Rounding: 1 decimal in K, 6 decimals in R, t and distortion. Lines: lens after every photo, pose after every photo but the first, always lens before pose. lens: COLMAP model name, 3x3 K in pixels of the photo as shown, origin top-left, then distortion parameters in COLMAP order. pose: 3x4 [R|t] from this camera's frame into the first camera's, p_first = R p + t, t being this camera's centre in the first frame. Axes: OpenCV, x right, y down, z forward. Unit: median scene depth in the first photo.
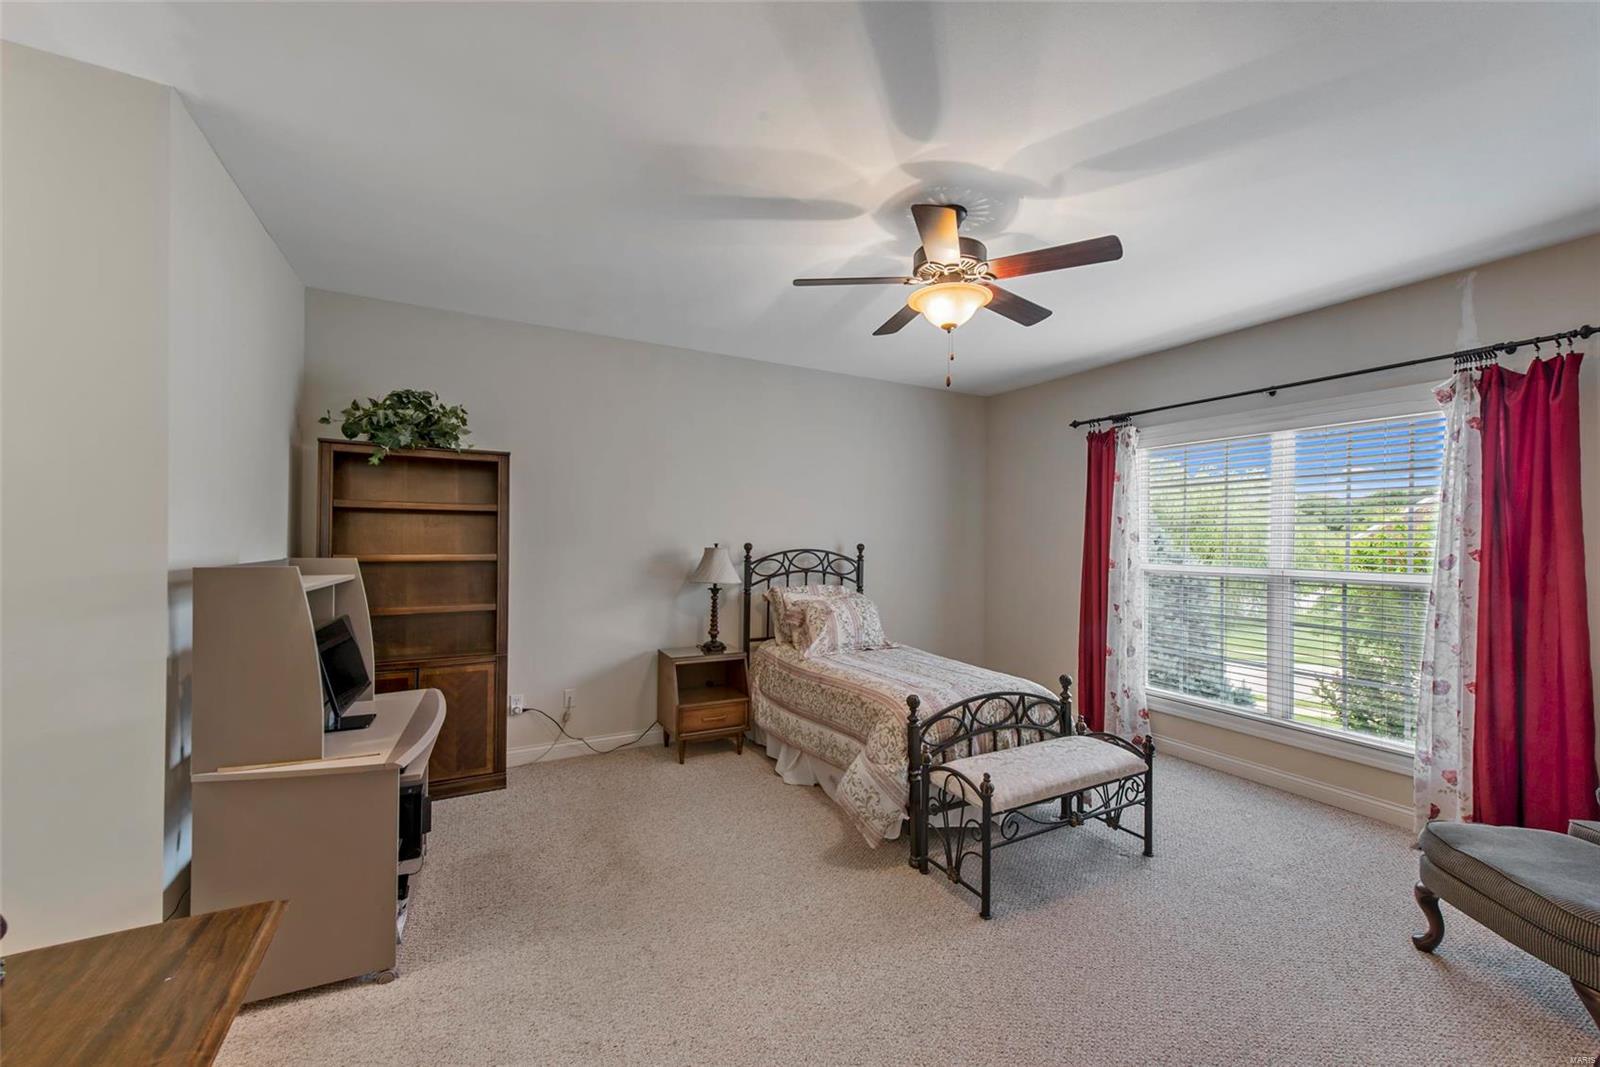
lens RADIAL K [[642.3, 0, 788.8], [0, 642.3, 534.1], [0, 0, 1]] dist [0.014593, -0.002876]
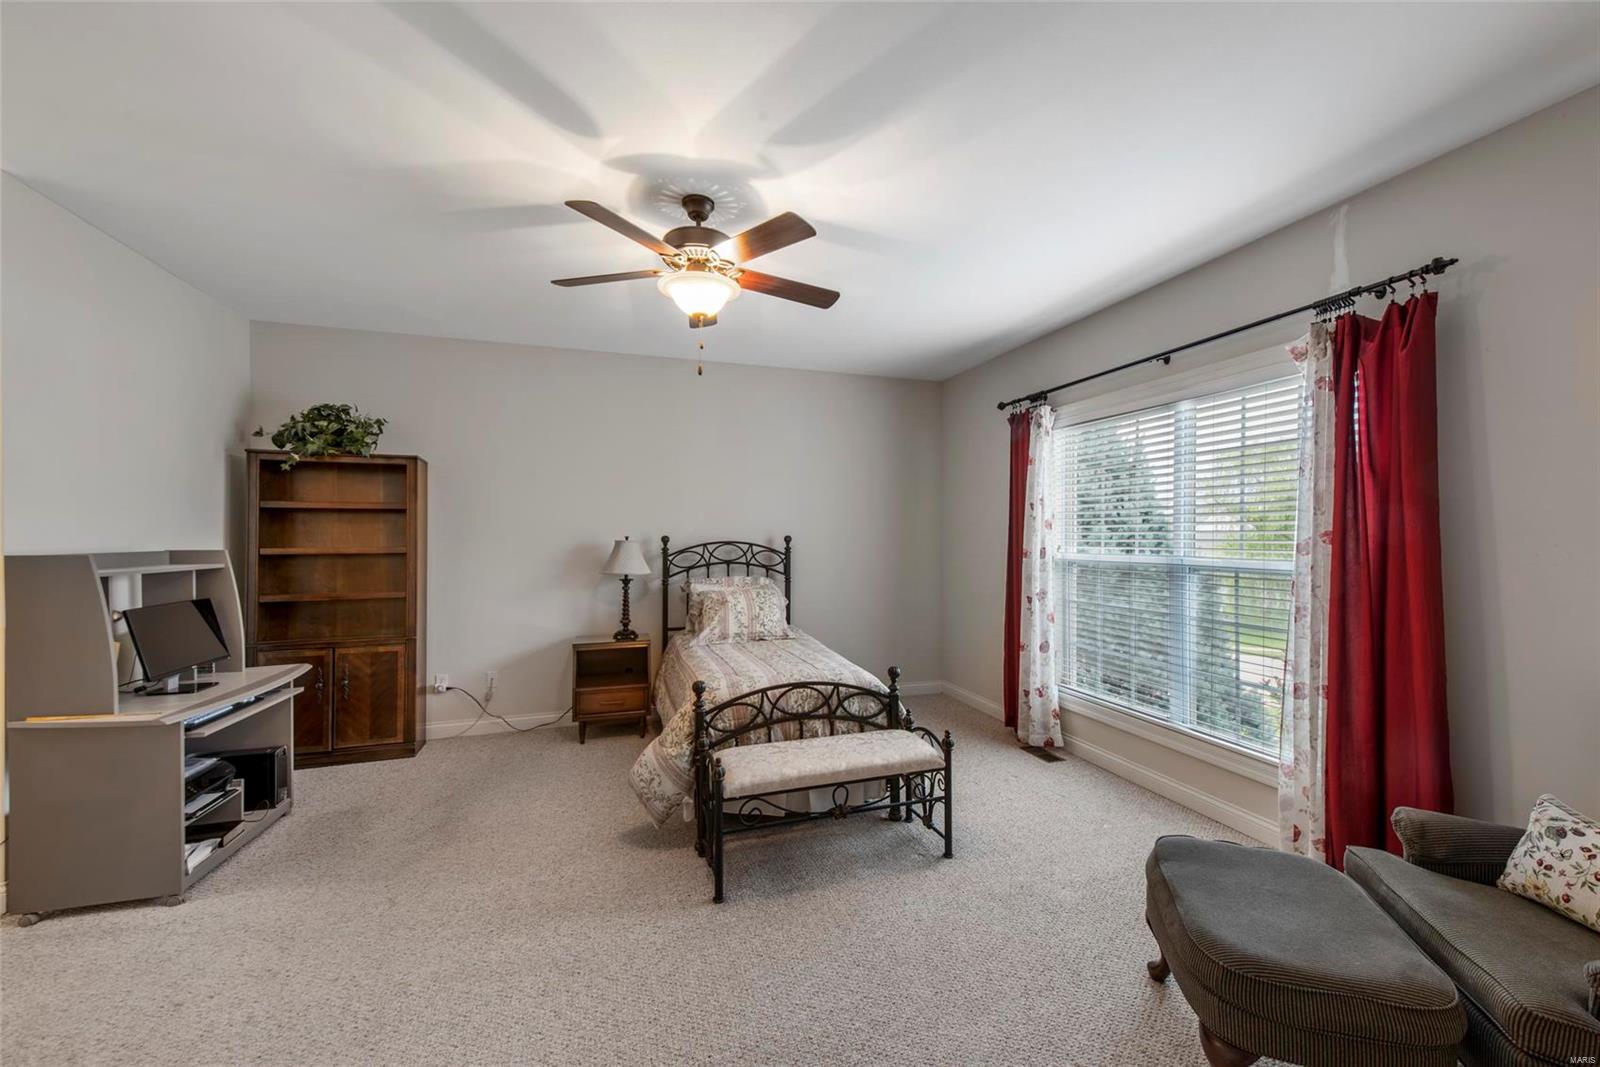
lens RADIAL K [[642.3, 0, 804.2], [0, 642.3, 534.3], [0, 0, 1]] dist [0.014593, -0.002876]
pose [[0.983079, -0.012086, -0.182785, 0.444935], [0.012720, 0.999916, 0.002296, 0.015271], [0.182742, -0.004582, 0.983150, 0.027554]]
